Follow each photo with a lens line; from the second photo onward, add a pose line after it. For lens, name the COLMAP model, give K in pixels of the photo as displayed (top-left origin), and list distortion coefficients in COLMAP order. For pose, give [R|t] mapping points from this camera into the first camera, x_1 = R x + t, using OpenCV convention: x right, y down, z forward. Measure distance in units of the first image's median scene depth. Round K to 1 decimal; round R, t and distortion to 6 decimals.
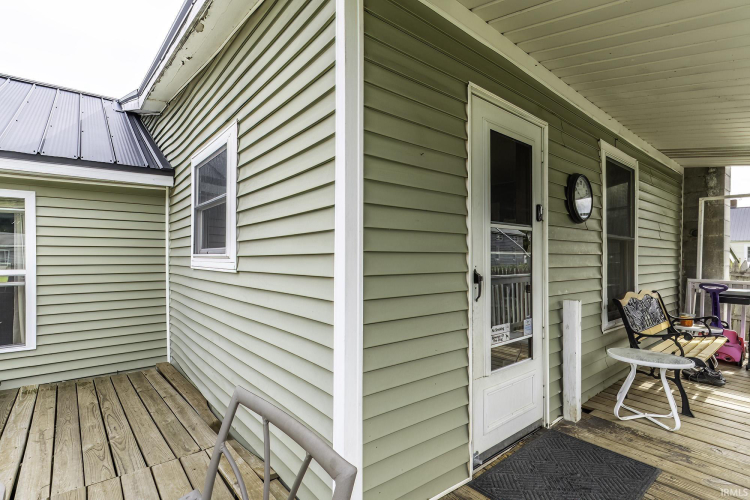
lens RADIAL K [[367.1, 0, 371.2], [0, 367.1, 260.9], [0, 0, 1]] dist [0.000971, 0.000455]
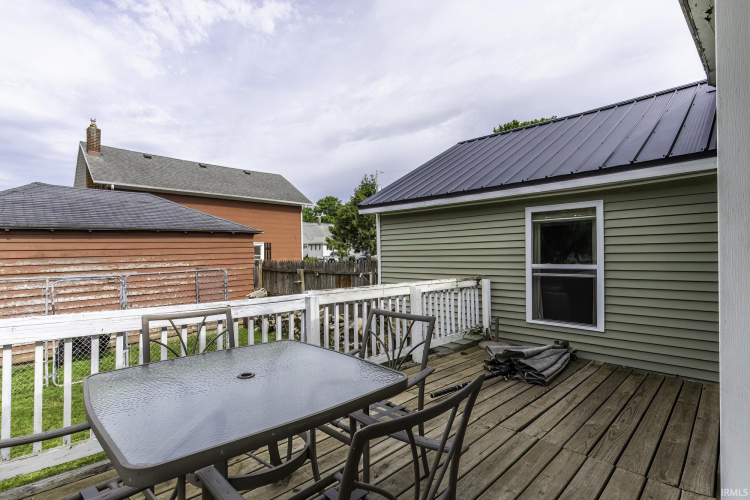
lens RADIAL K [[363.3, 0, 375.0], [0, 363.3, 250.0], [0, 0, 1]] dist [-0.001024, -0.000333]
pose [[0.089698, -0.017996, -0.995806, 0.226786], [-0.000794, 0.999835, -0.018140, -0.004159], [0.995969, 0.002417, 0.089669, 0.181861]]
